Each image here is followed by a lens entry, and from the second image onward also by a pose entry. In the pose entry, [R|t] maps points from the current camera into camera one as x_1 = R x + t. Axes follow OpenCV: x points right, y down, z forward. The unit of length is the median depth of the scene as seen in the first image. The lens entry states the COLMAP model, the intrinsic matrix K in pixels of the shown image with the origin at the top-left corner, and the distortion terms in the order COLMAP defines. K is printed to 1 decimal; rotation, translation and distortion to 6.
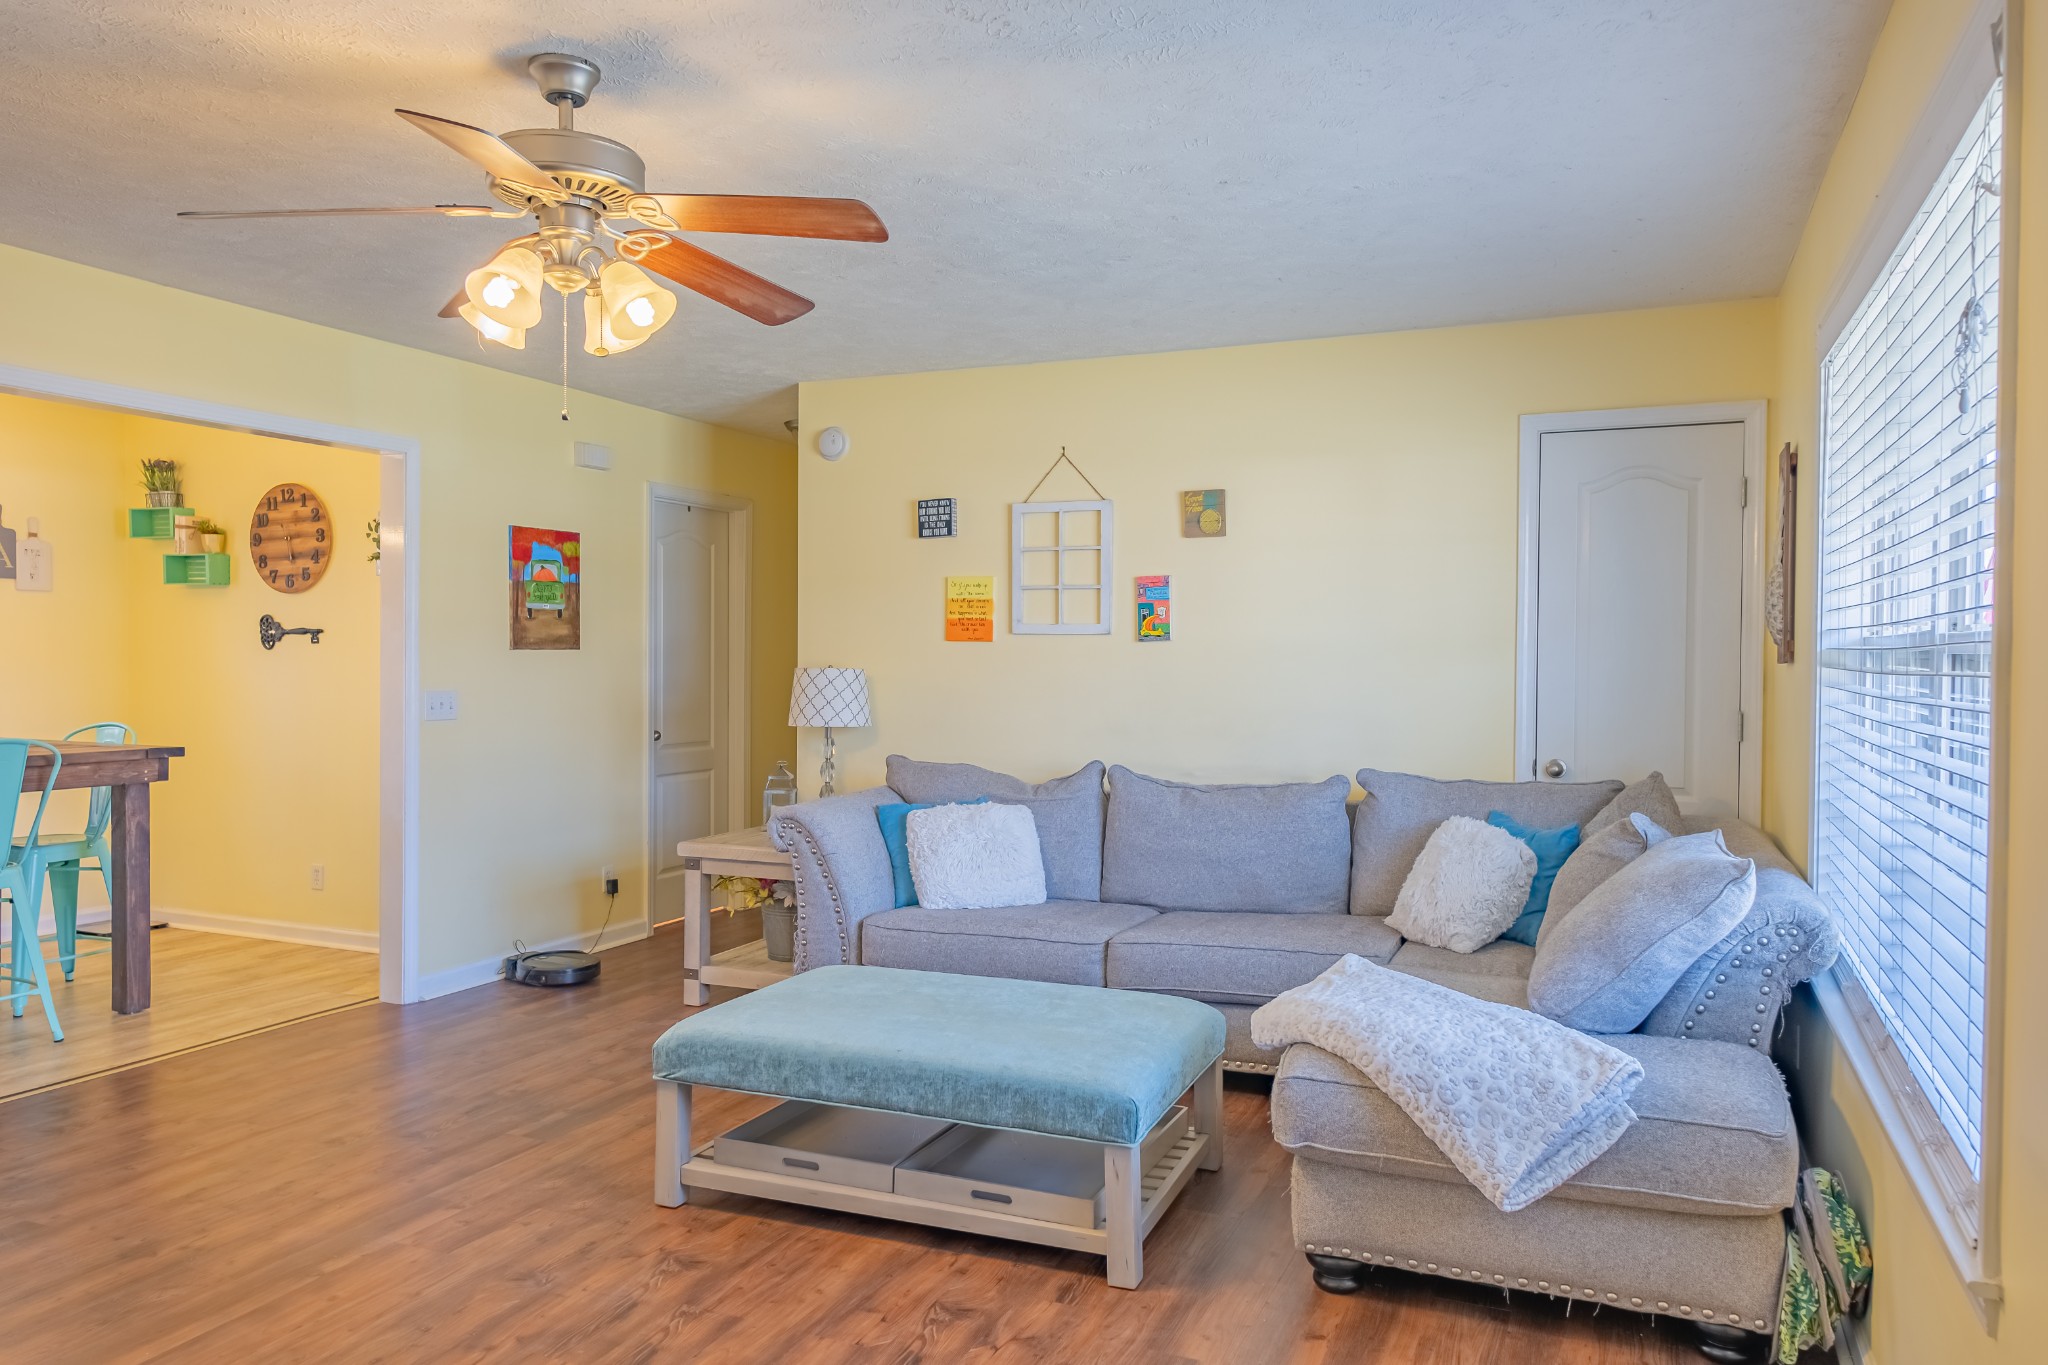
lens RADIAL K [[1407.3, 0, 1029.1], [0, 1407.3, 681.5], [0, 0, 1]] dist [0.010443, -0.006349]
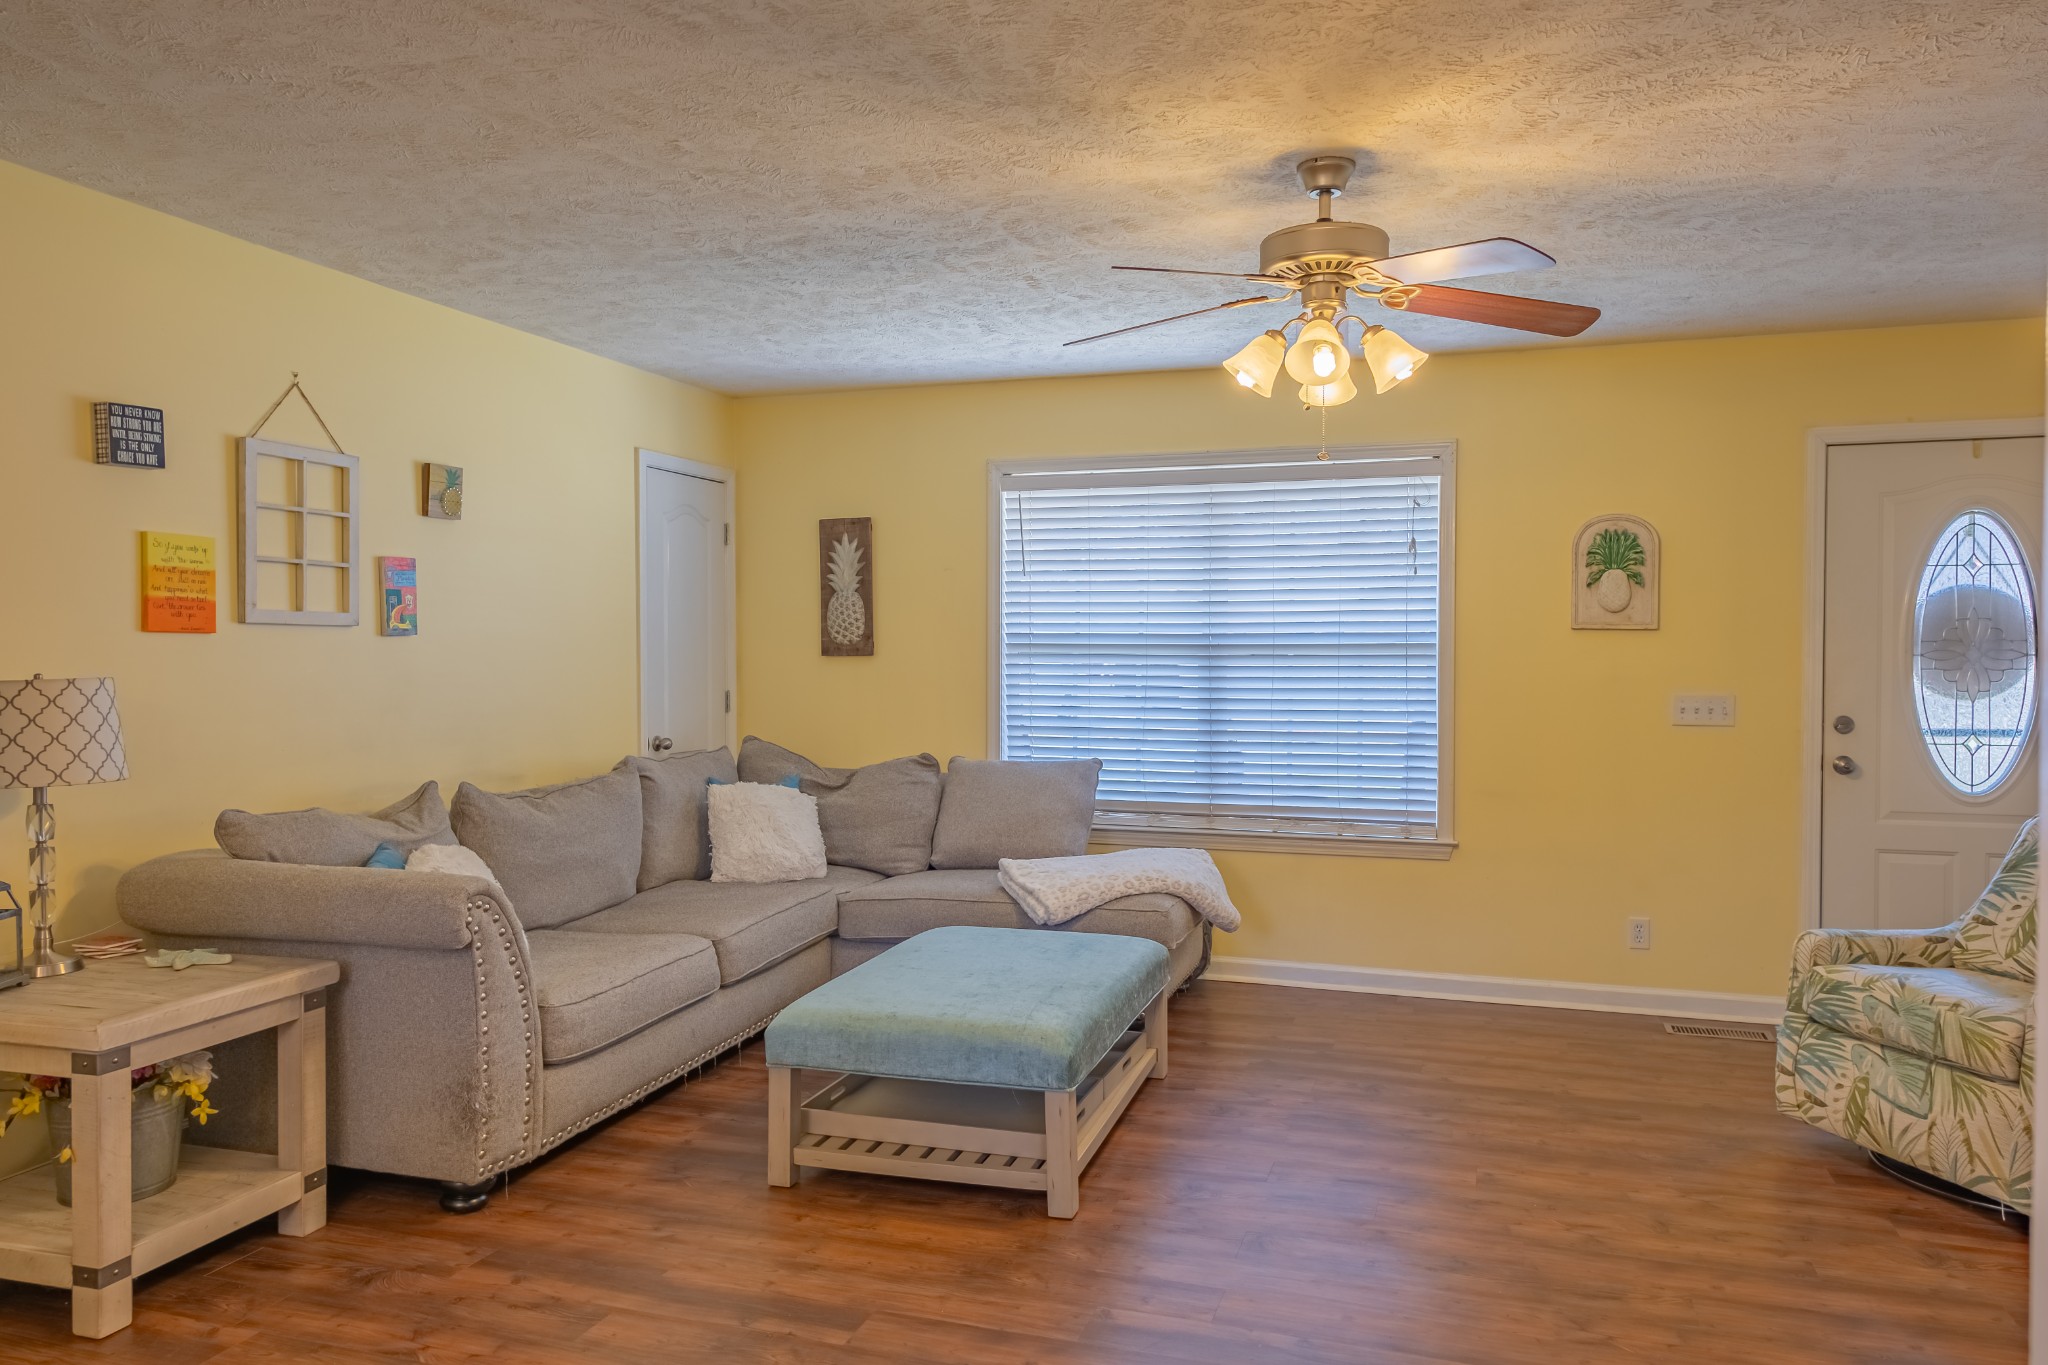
lens RADIAL K [[1407.3, 0, 1020.7], [0, 1407.3, 684.0], [0, 0, 1]] dist [0.010443, -0.006349]
pose [[-0.085052, -0.028927, 0.995957, -0.754596], [0.016077, 0.999409, 0.030400, -0.018799], [-0.996247, 0.018598, -0.084536, 0.683962]]
